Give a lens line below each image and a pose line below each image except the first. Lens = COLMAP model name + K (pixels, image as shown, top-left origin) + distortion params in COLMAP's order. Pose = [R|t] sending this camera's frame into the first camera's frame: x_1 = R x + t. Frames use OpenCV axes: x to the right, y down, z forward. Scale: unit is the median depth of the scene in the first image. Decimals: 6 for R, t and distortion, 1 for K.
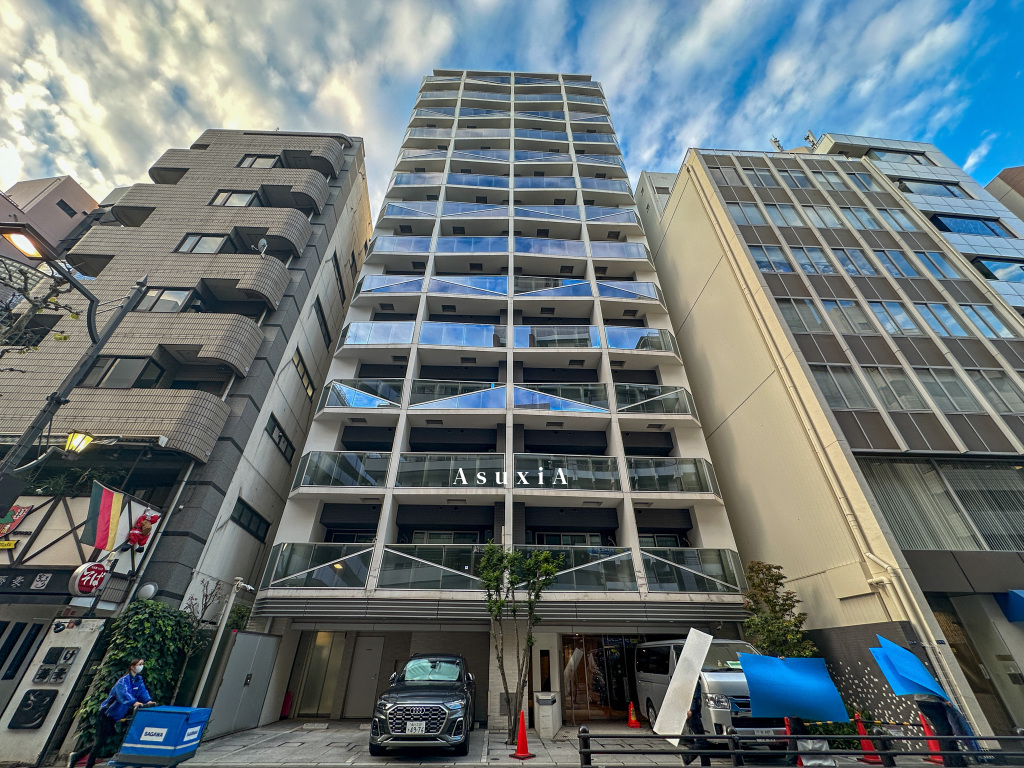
lens RADIAL K [[407.1, 0, 509.9], [0, 407.1, 378.3], [0, 0, 1]] dist [-0.001864, 0.000622]
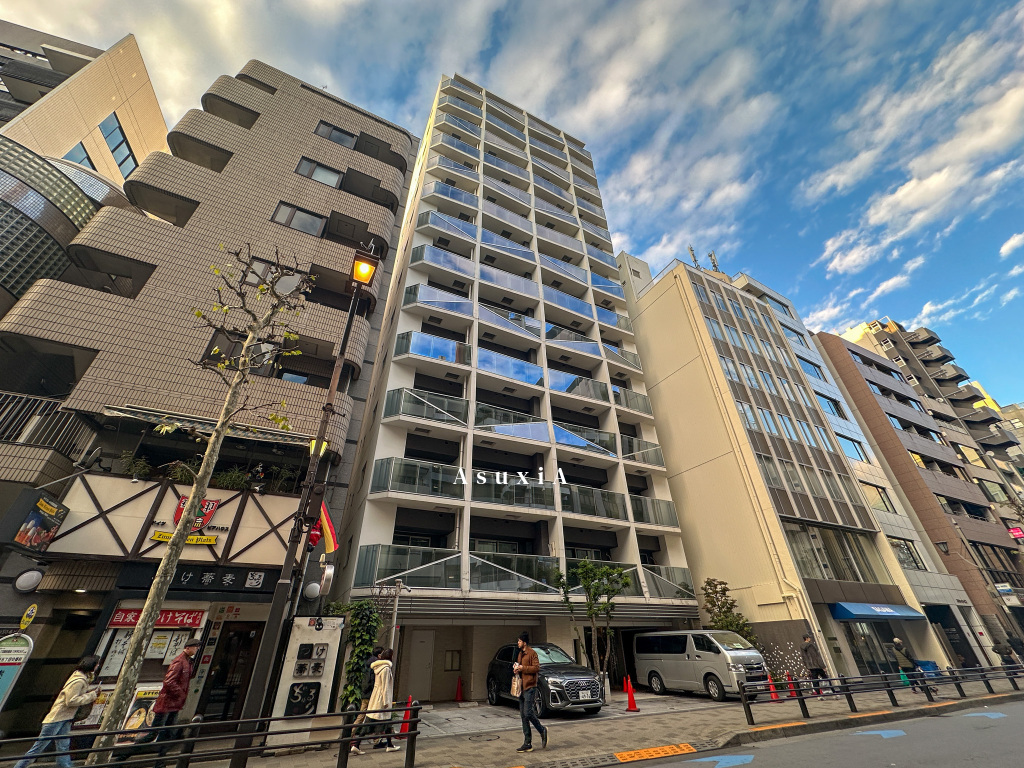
lens RADIAL K [[407.1, 0, 510.3], [0, 407.1, 379.6], [0, 0, 1]] dist [-0.001864, 0.000622]
pose [[0.909386, 0.211602, 0.358107, -0.729641], [-0.218145, 0.975656, -0.022543, -0.069157], [-0.354160, -0.057619, 0.933408, -0.093967]]
